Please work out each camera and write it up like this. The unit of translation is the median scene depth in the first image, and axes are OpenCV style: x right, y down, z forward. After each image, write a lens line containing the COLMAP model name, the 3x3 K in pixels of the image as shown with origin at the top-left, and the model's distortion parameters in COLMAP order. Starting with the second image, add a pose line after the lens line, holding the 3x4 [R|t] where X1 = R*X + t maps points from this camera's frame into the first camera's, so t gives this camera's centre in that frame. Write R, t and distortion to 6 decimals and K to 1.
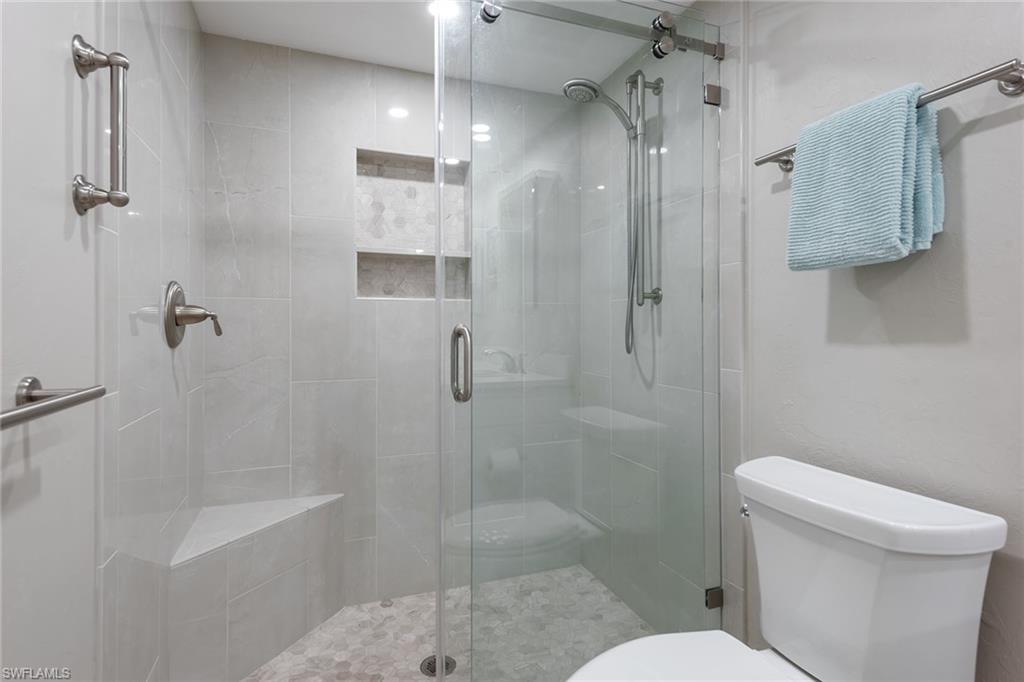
lens RADIAL K [[486.7, 0, 507.0], [0, 486.7, 340.1], [0, 0, 1]] dist [0.003265, 0.001534]
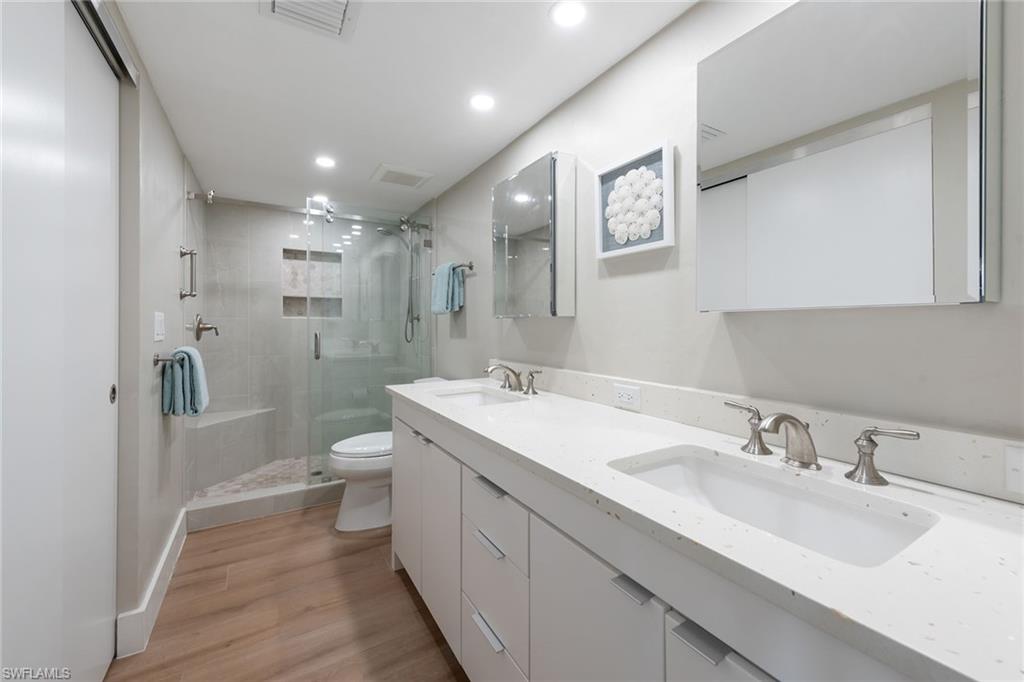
lens RADIAL K [[412.3, 0, 517.4], [0, 412.3, 333.0], [0, 0, 1]] dist [0.011138, -0.000655]
pose [[0.985868, -0.001004, 0.167524, 0.446250], [0.001808, 0.999988, -0.004650, -0.008925], [-0.167517, 0.004888, 0.985857, -1.069814]]
